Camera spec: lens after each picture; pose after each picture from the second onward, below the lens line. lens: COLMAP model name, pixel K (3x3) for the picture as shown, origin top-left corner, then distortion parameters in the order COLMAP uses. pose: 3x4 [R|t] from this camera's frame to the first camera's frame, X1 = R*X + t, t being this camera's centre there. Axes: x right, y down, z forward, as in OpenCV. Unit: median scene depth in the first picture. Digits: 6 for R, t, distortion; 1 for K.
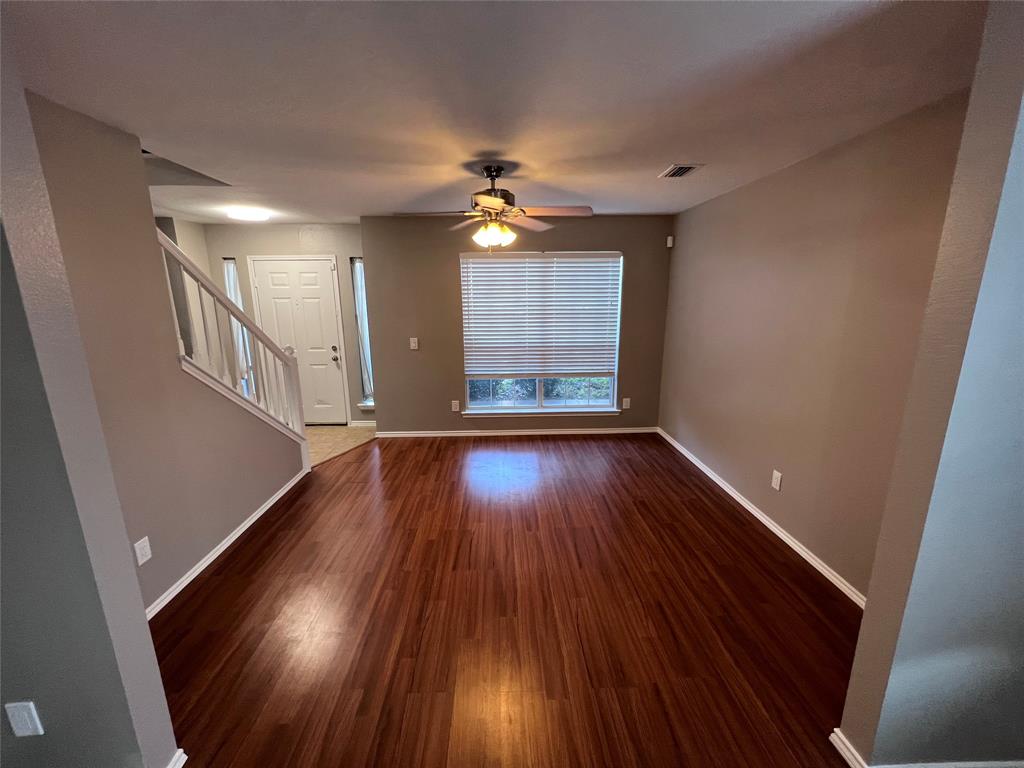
lens RADIAL K [[412.8, 0, 537.9], [0, 412.8, 378.9], [0, 0, 1]] dist [-0.026247, -0.000044]
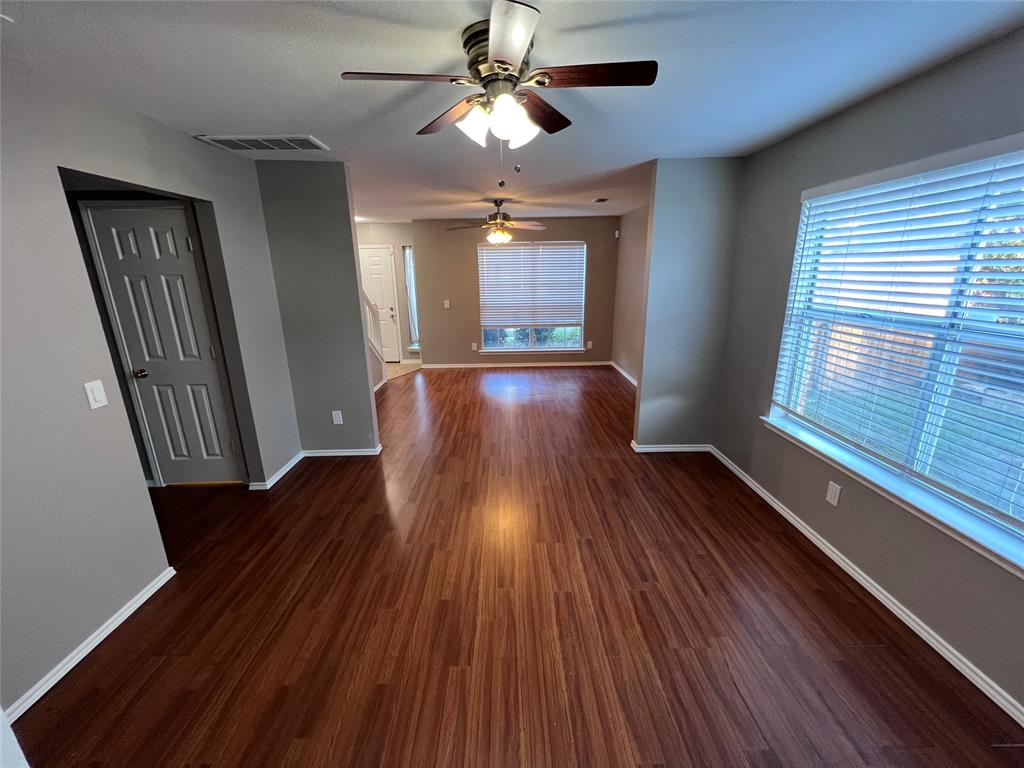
lens RADIAL K [[412.8, 0, 510.3], [0, 412.8, 388.6], [0, 0, 1]] dist [-0.026247, -0.000044]
pose [[0.996586, 0.016207, -0.080952, 0.055195], [-0.010501, 0.997463, 0.070412, 0.114993], [0.081888, -0.069321, 0.994228, -0.507388]]
